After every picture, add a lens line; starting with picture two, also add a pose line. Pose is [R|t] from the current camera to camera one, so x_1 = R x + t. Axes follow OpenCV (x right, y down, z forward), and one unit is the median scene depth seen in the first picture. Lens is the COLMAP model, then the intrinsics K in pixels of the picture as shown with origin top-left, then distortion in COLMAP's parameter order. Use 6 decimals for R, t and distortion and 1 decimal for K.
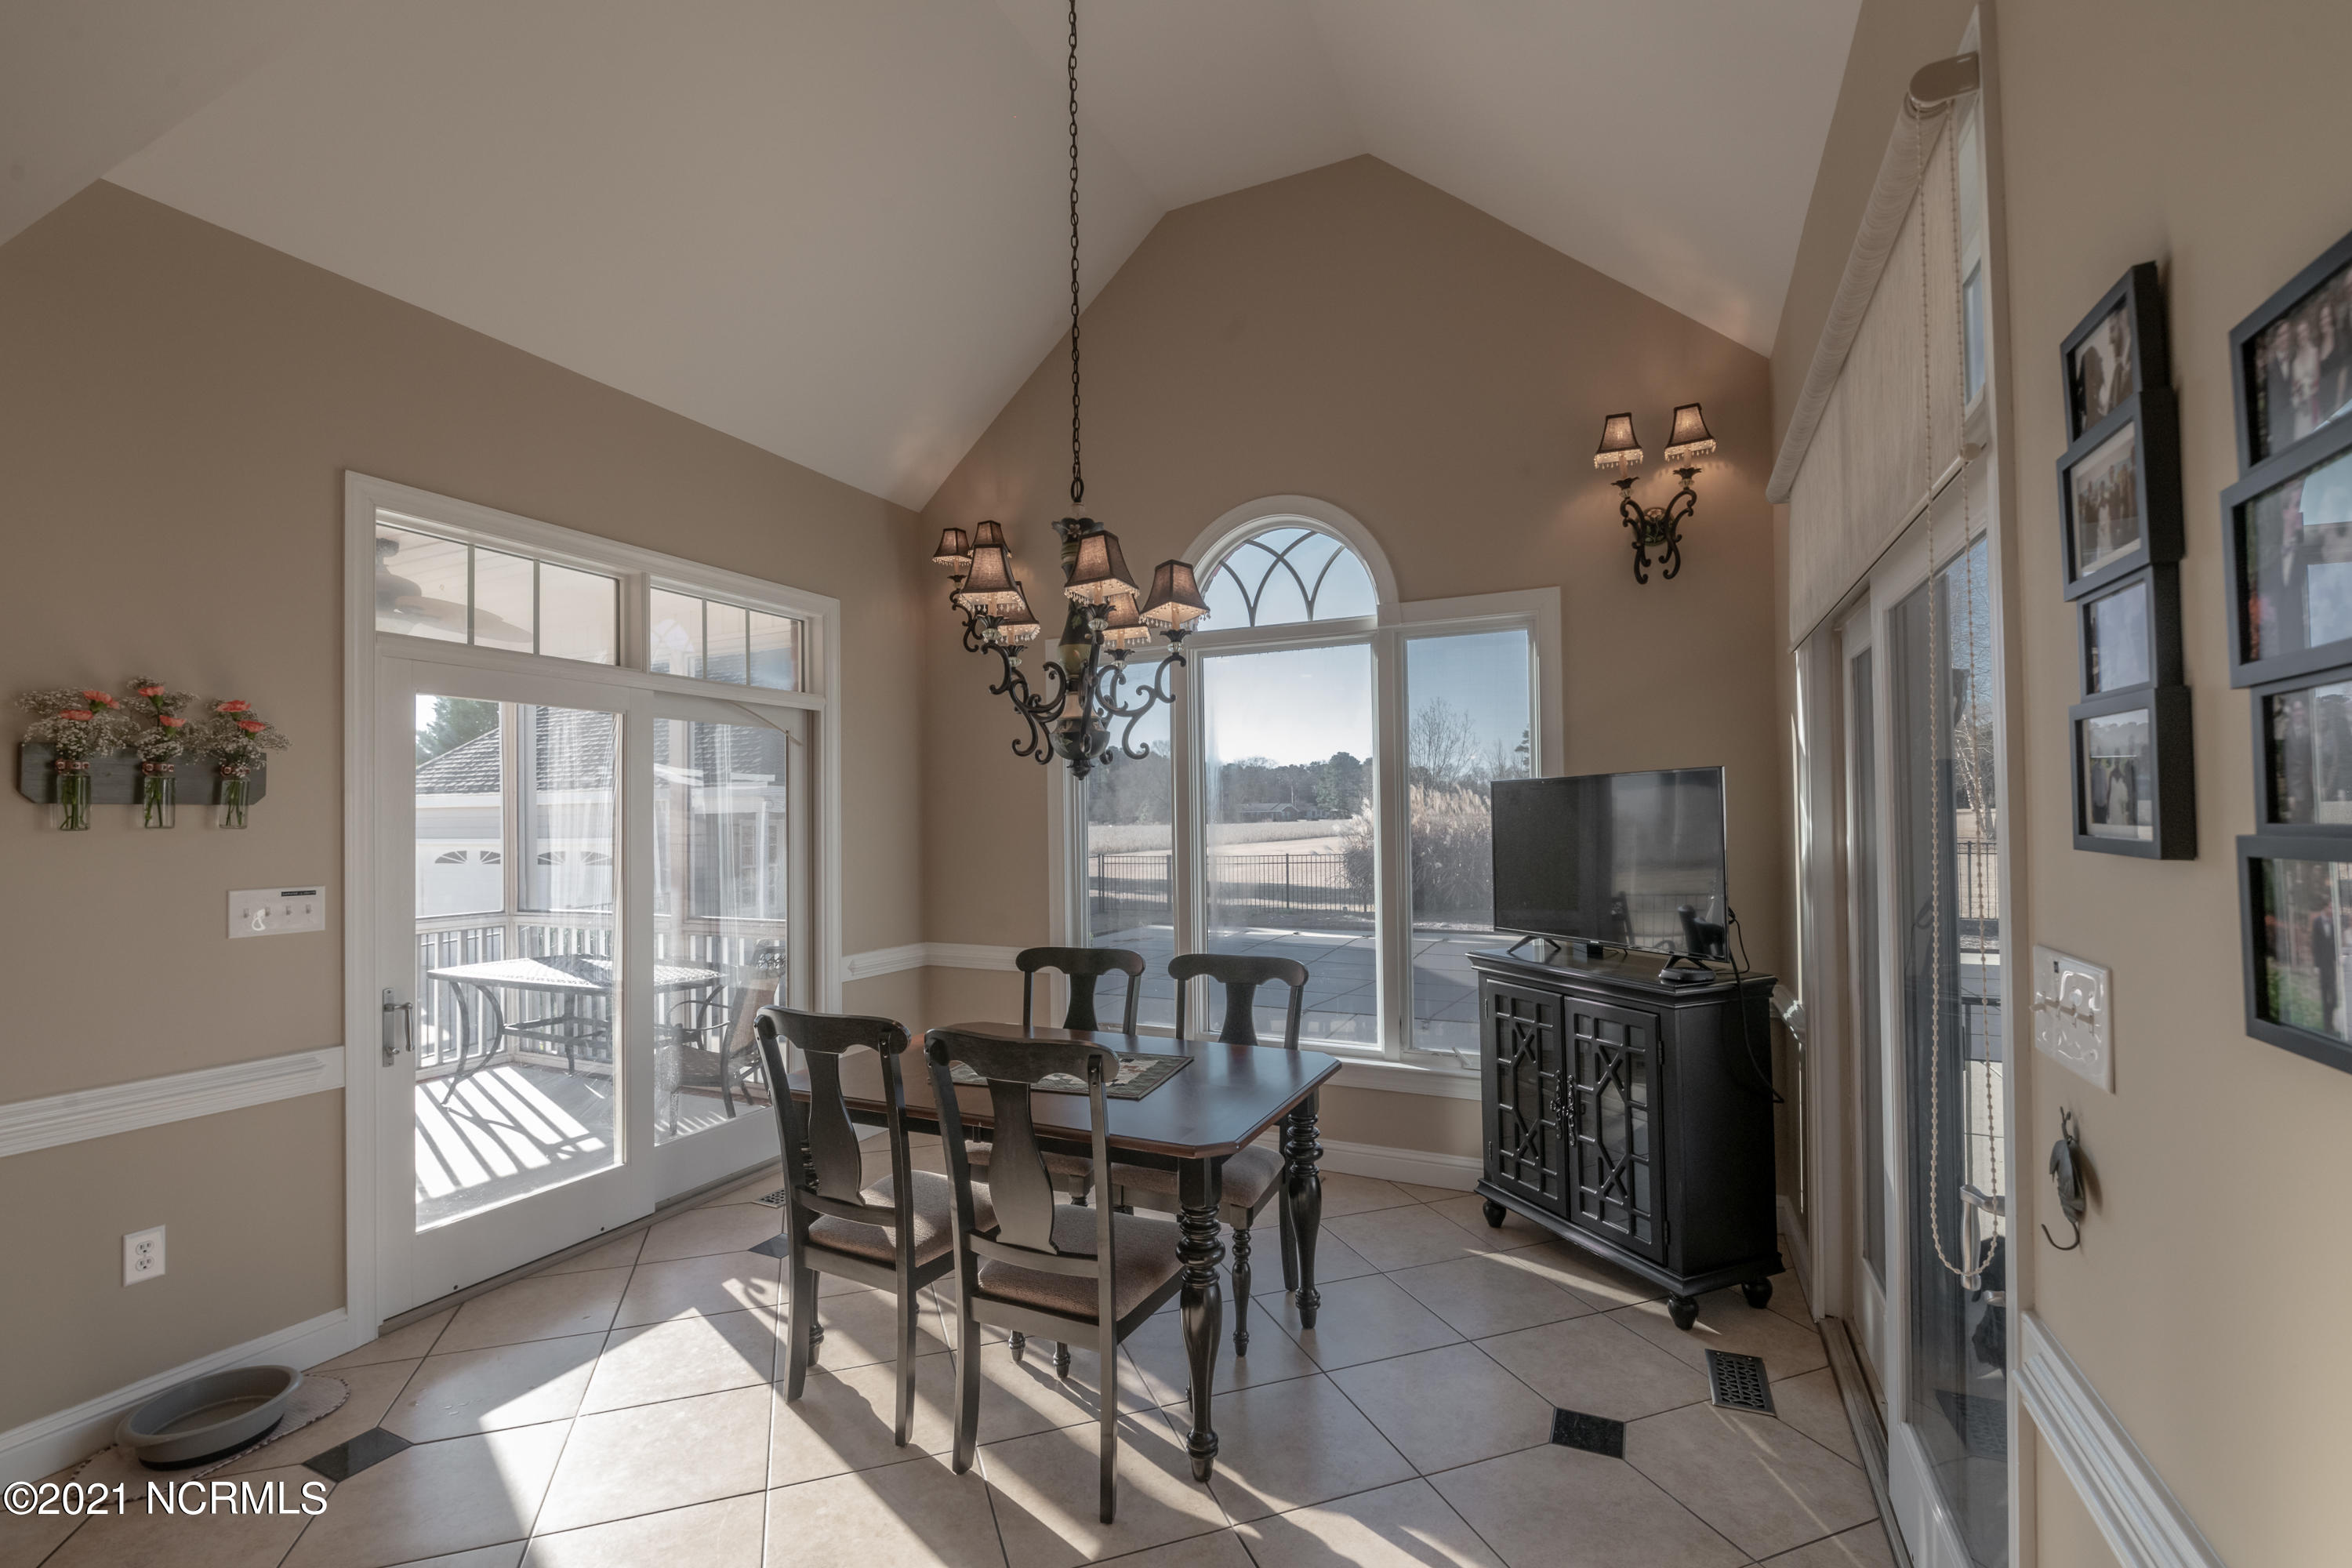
lens RADIAL K [[1018.7, 0, 1162.4], [0, 1018.7, 798.7], [0, 0, 1]] dist [-0.010249, -0.001063]
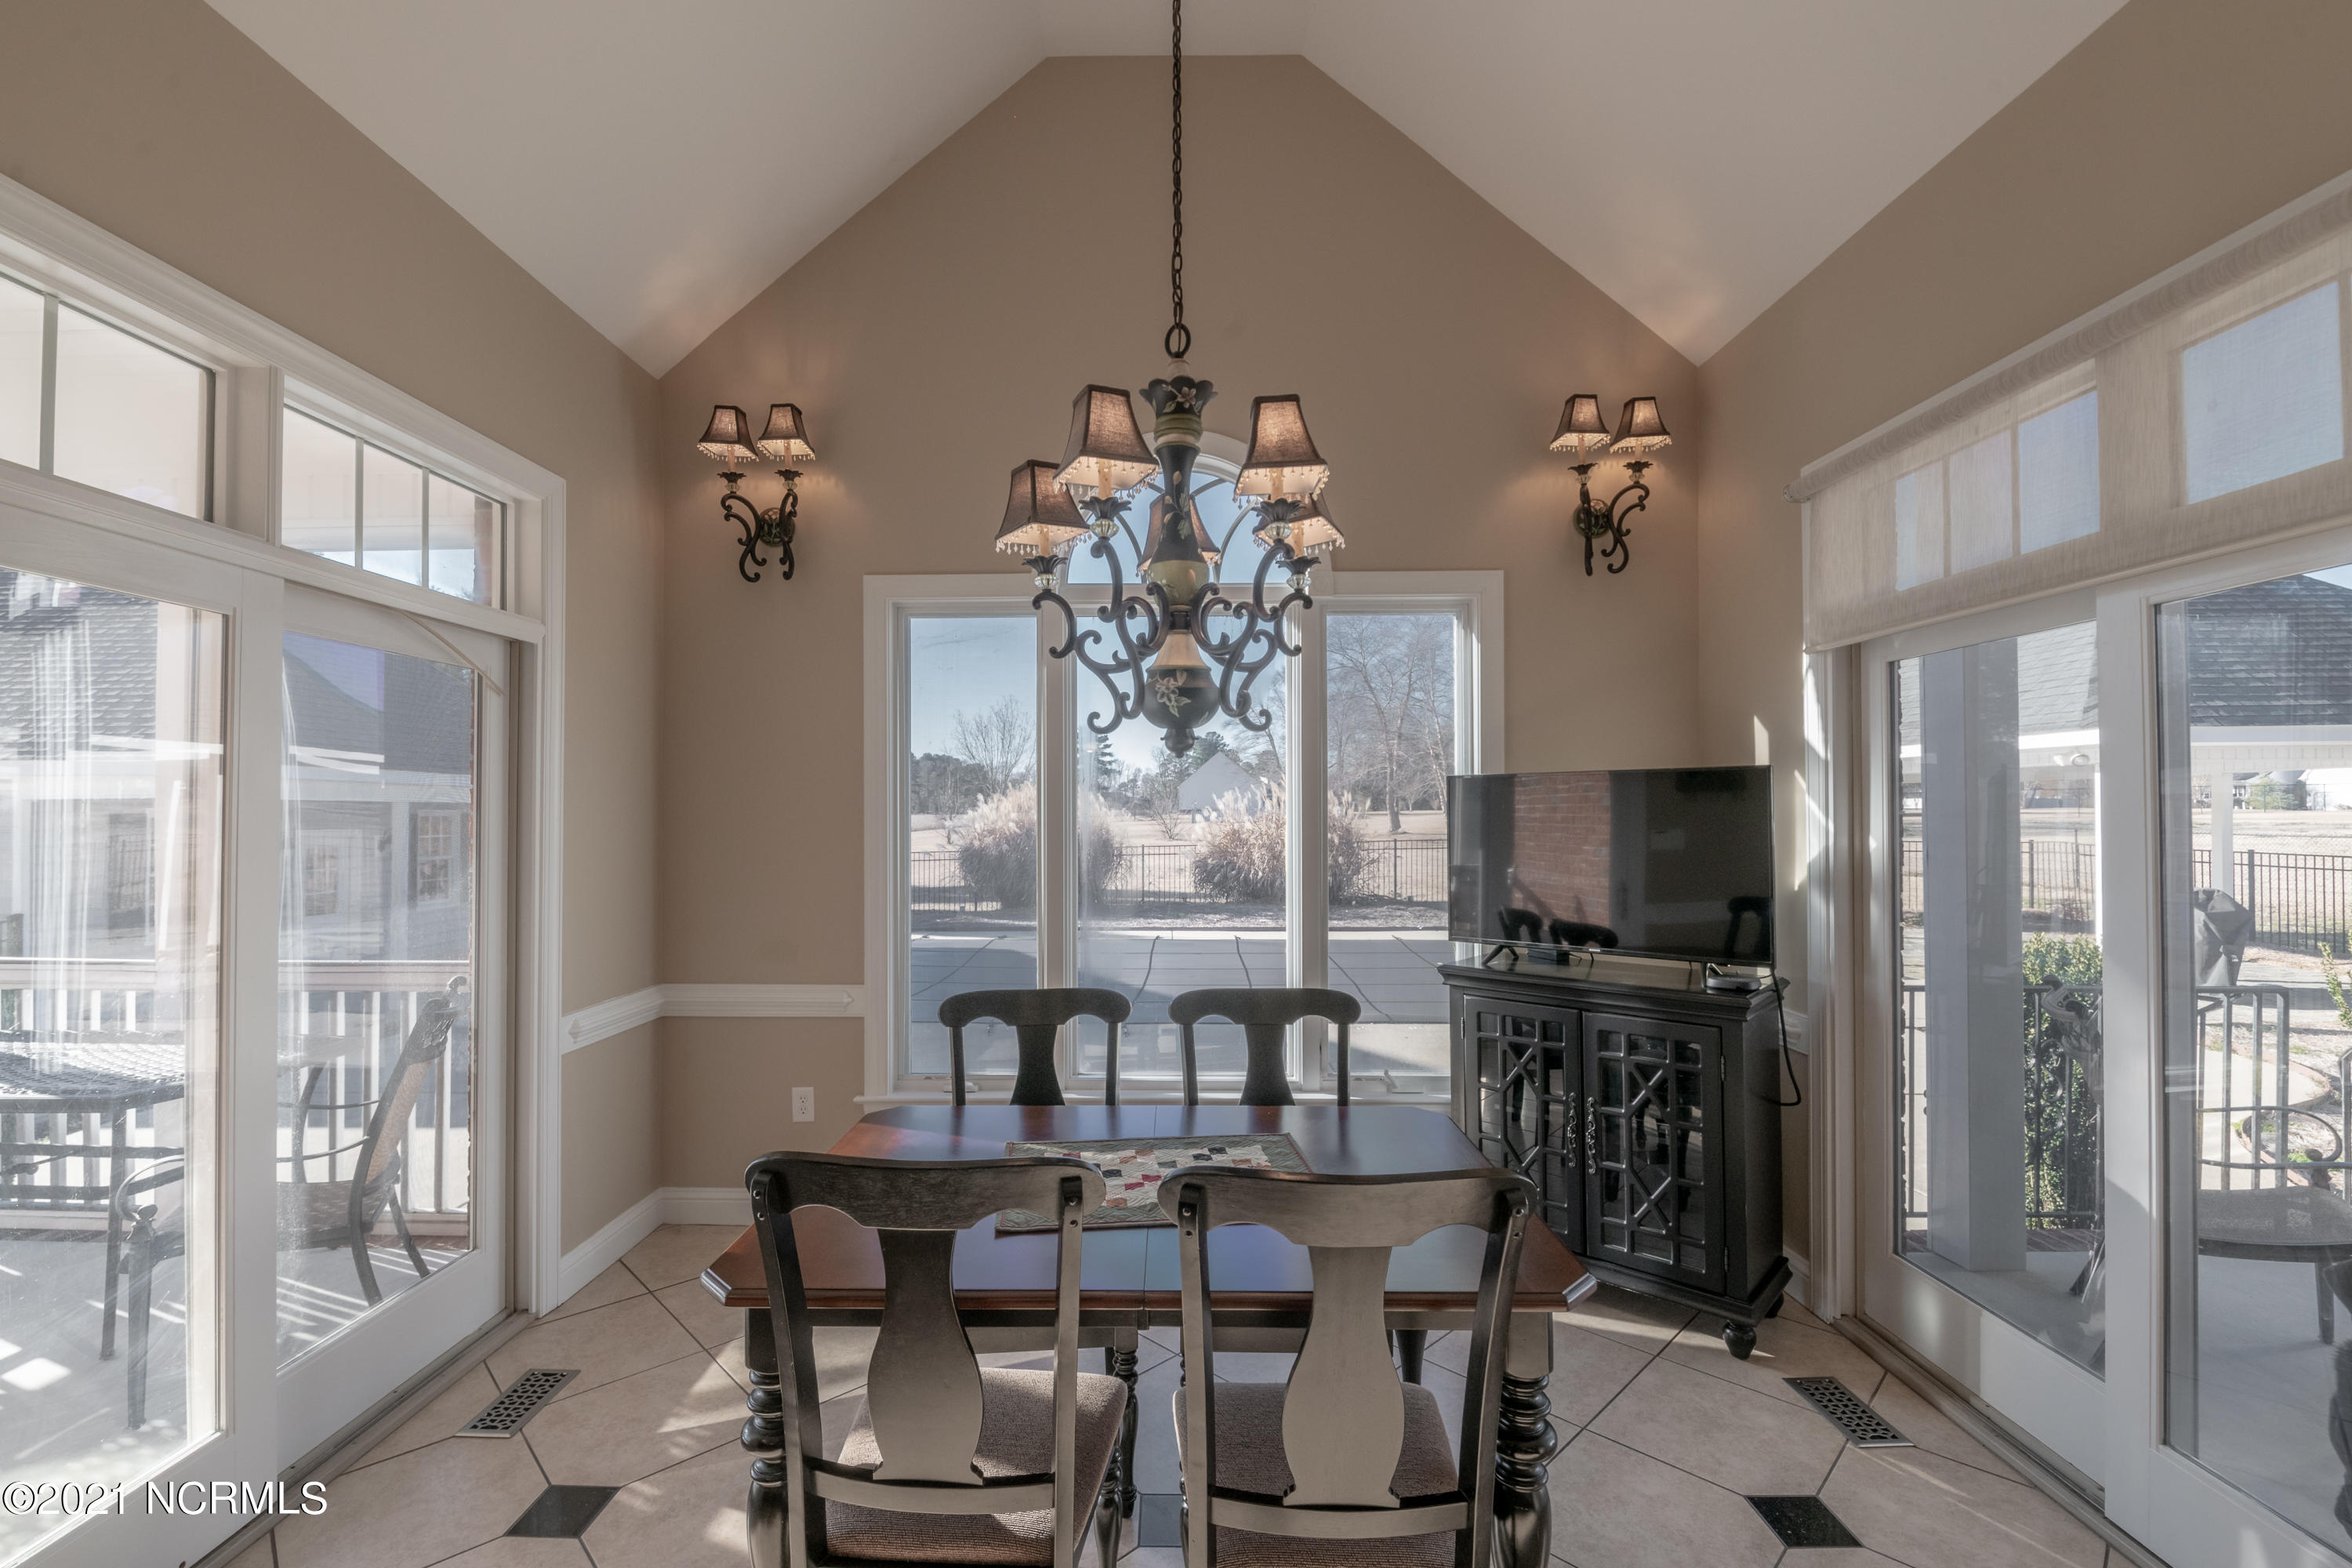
lens RADIAL K [[1018.7, 0, 1162.4], [0, 1018.7, 798.7], [0, 0, 1]] dist [-0.010249, -0.001063]
pose [[0.907559, 0.015155, 0.419650, -0.301716], [-0.016784, 0.999859, 0.000189, 0.007459], [-0.419588, -0.007215, 0.907686, 0.293741]]
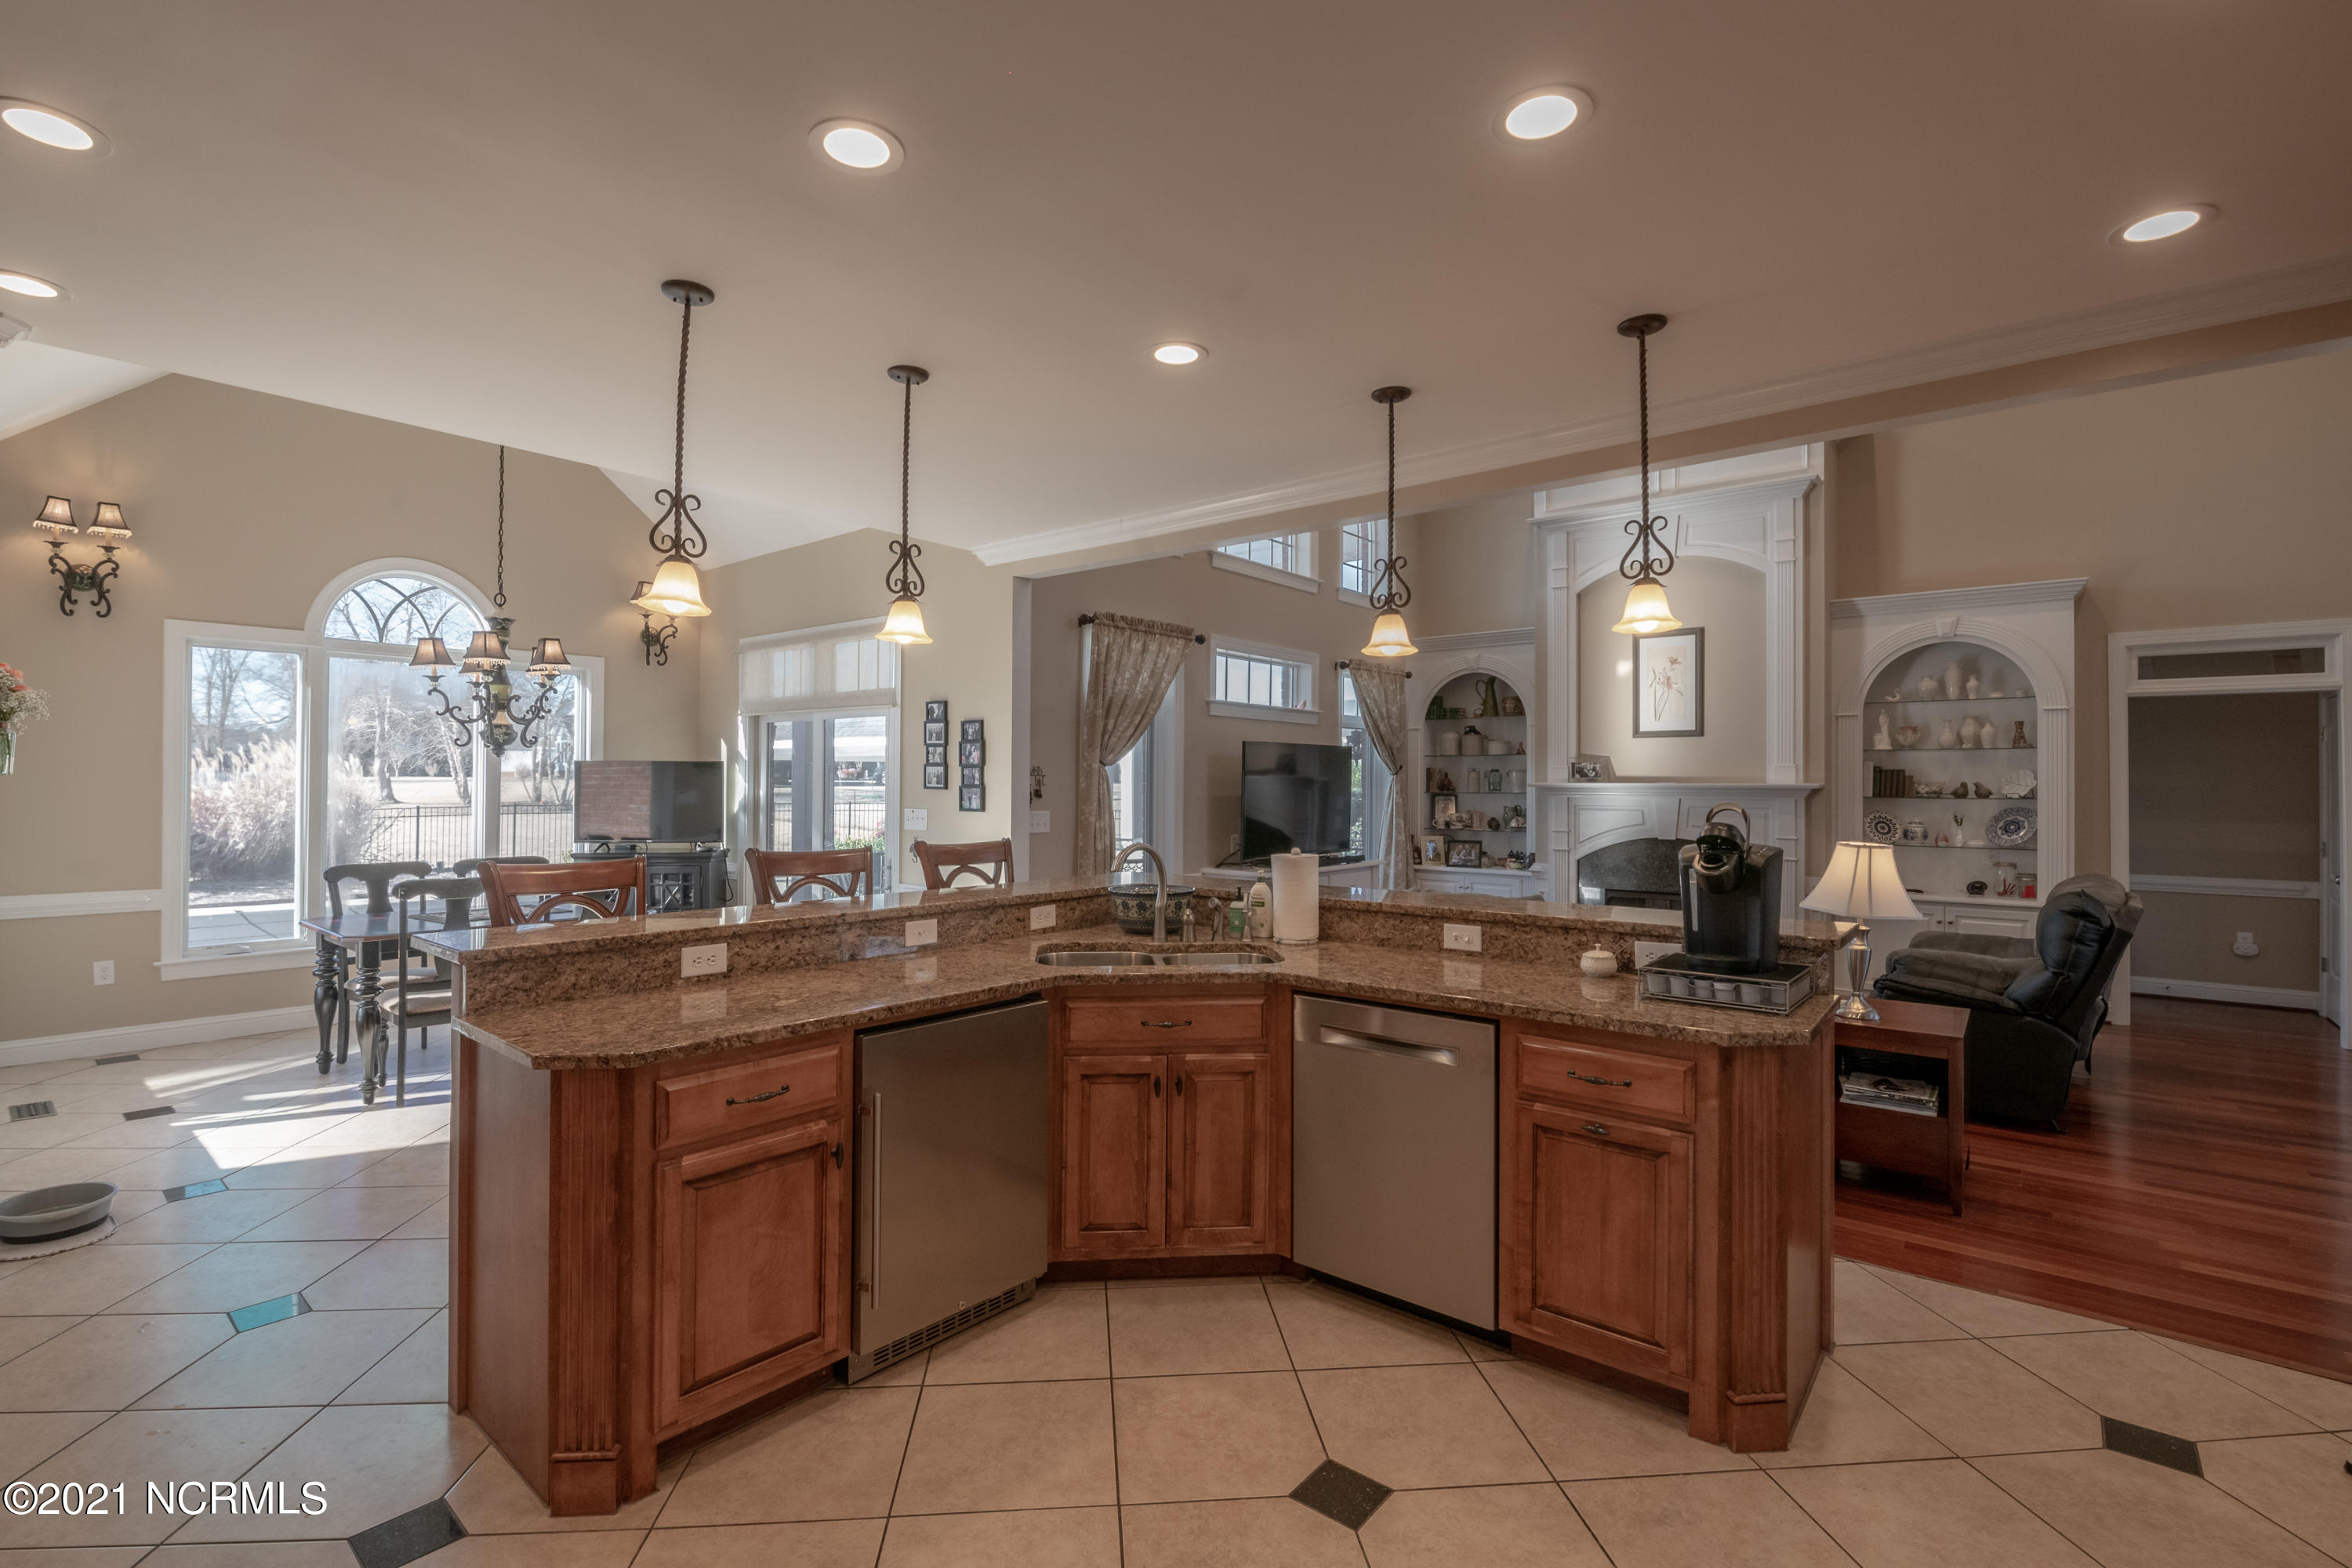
lens RADIAL K [[1039.3, 0, 1159.5], [0, 1039.3, 777.7], [0, 0, 1]] dist [-0.012212, -0.000403]
pose [[0.253822, 0.018978, 0.967065, -1.255159], [-0.028893, 0.999510, -0.012031, 0.005067], [-0.966819, -0.024887, 0.254246, -0.504805]]
